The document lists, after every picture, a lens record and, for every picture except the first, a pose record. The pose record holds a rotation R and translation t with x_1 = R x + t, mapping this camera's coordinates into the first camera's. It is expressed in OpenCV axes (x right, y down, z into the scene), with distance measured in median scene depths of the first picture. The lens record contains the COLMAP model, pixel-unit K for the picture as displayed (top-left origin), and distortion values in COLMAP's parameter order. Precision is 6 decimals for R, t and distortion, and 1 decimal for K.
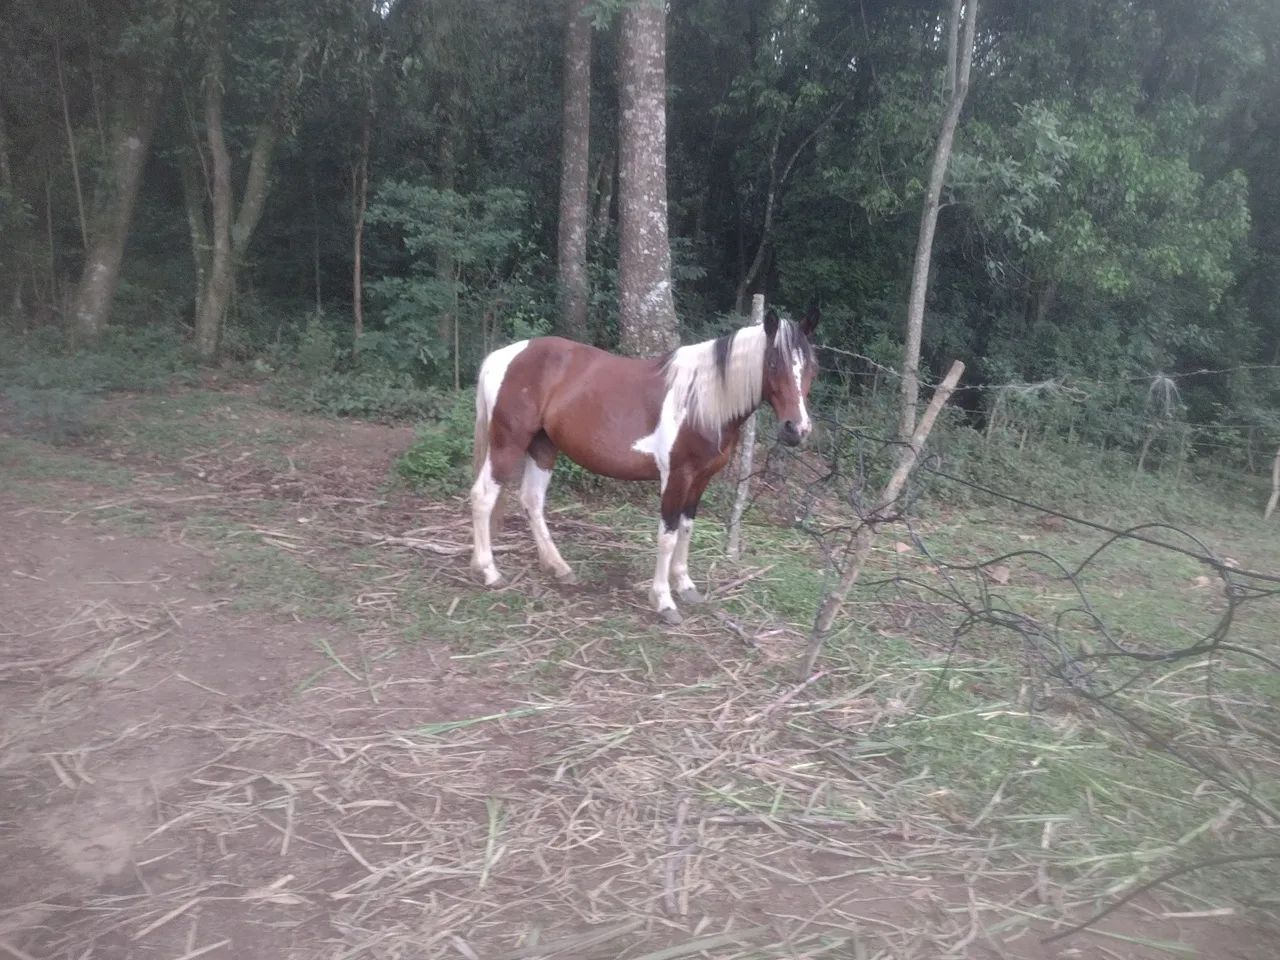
lens RADIAL K [[864.4, 0, 640.0], [0, 864.4, 480.0], [0, 0, 1]] dist [0.061722, -0.119378]
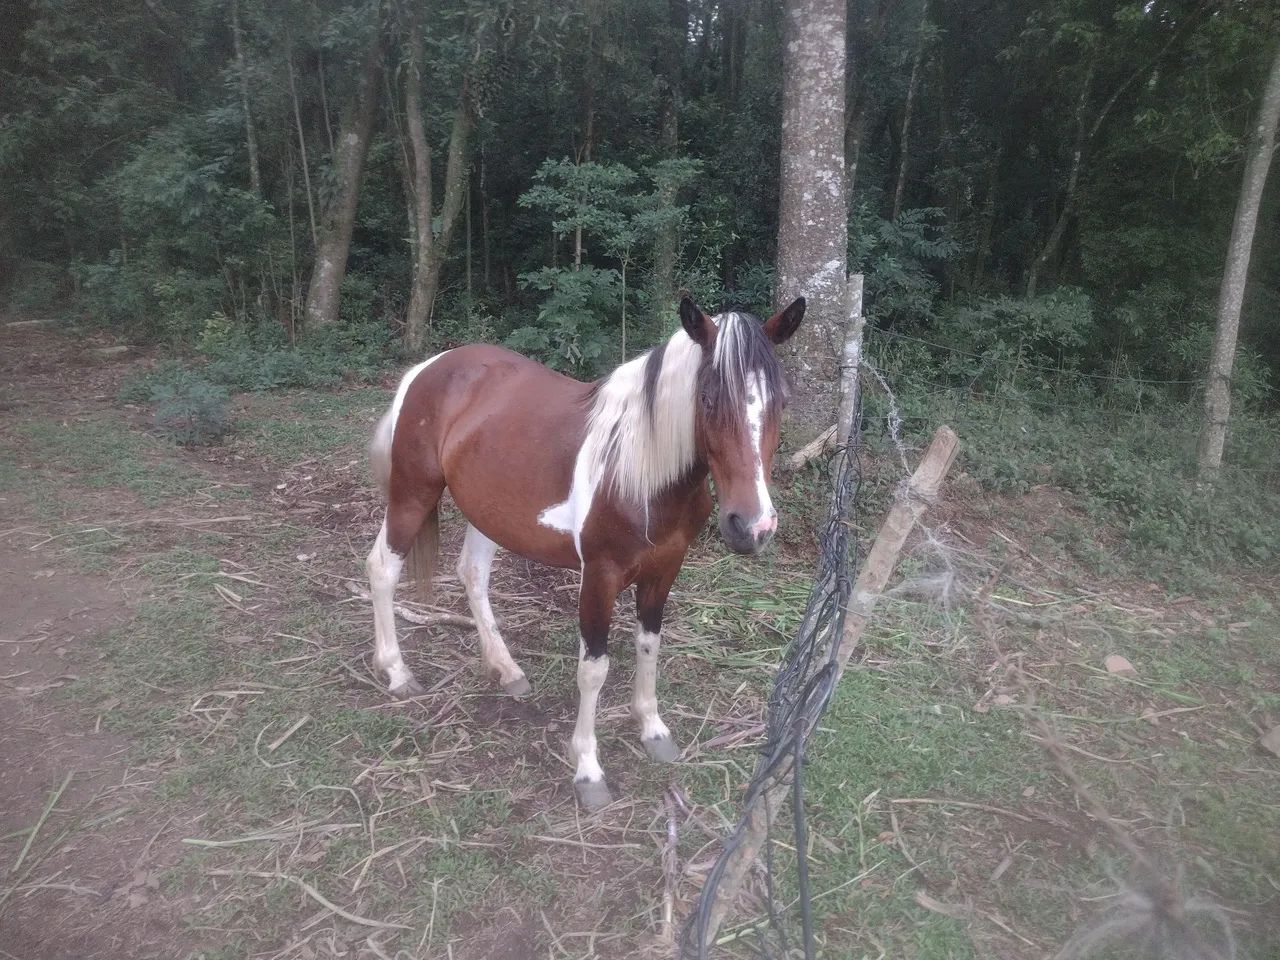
lens RADIAL K [[881.0, 0, 640.0], [0, 881.0, 480.0], [0, 0, 1]] dist [0.024113, -0.035468]
pose [[0.943557, 0.050947, -0.327269, 0.132805], [-0.047528, 0.998700, 0.018442, -0.040445], [0.327783, -0.001847, 0.944751, 0.202581]]
